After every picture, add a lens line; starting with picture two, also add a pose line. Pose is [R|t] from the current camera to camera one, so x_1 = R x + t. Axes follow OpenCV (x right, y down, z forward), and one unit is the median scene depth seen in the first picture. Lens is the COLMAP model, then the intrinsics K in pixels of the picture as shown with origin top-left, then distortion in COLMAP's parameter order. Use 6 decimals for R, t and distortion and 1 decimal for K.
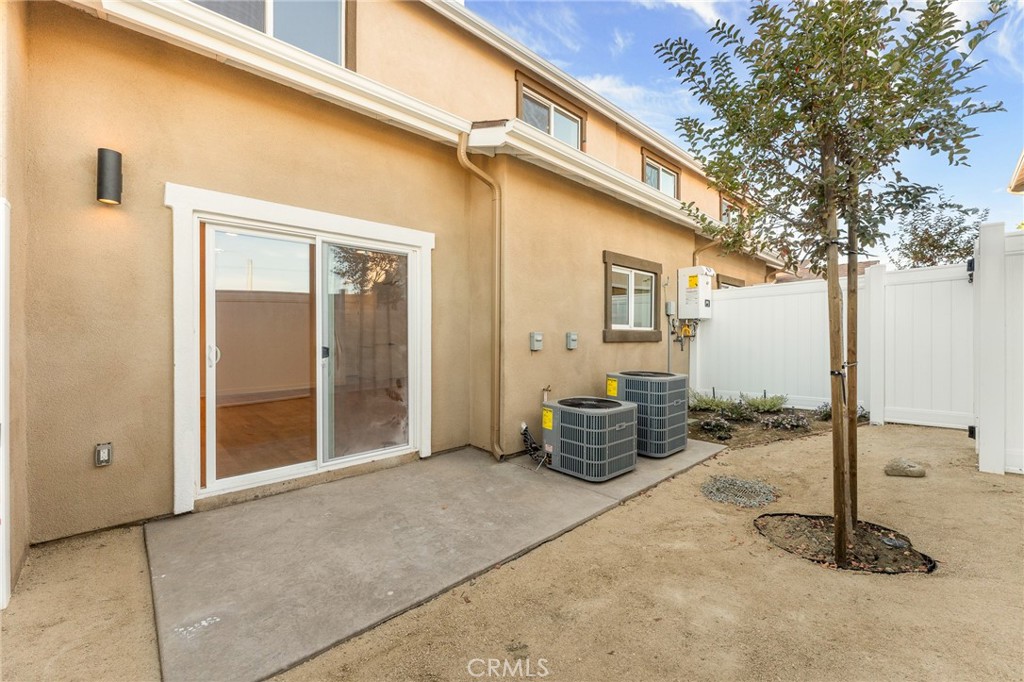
lens RADIAL K [[406.1, 0, 506.7], [0, 406.1, 341.2], [0, 0, 1]] dist [0.000966, 0.000014]
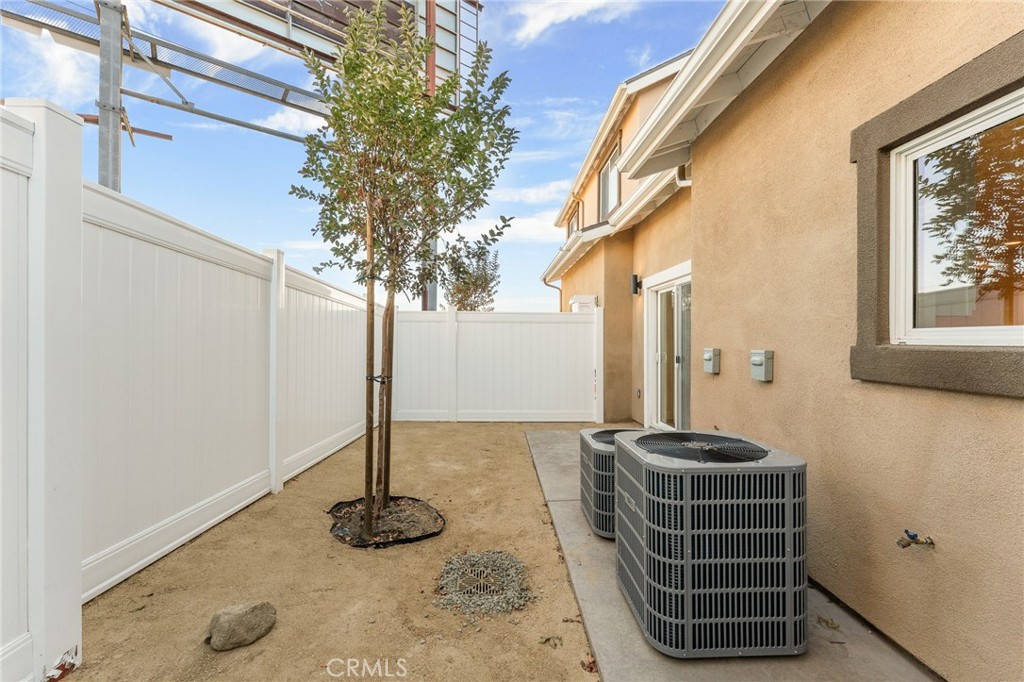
lens RADIAL K [[406.1, 0, 506.7], [0, 406.1, 341.2], [0, 0, 1]] dist [0.000966, 0.000014]
pose [[-0.654495, 0.001146, -0.756065, 0.740113], [-0.000036, 0.999999, 0.001546, -0.033718], [0.756066, 0.001039, -0.654495, 1.021894]]
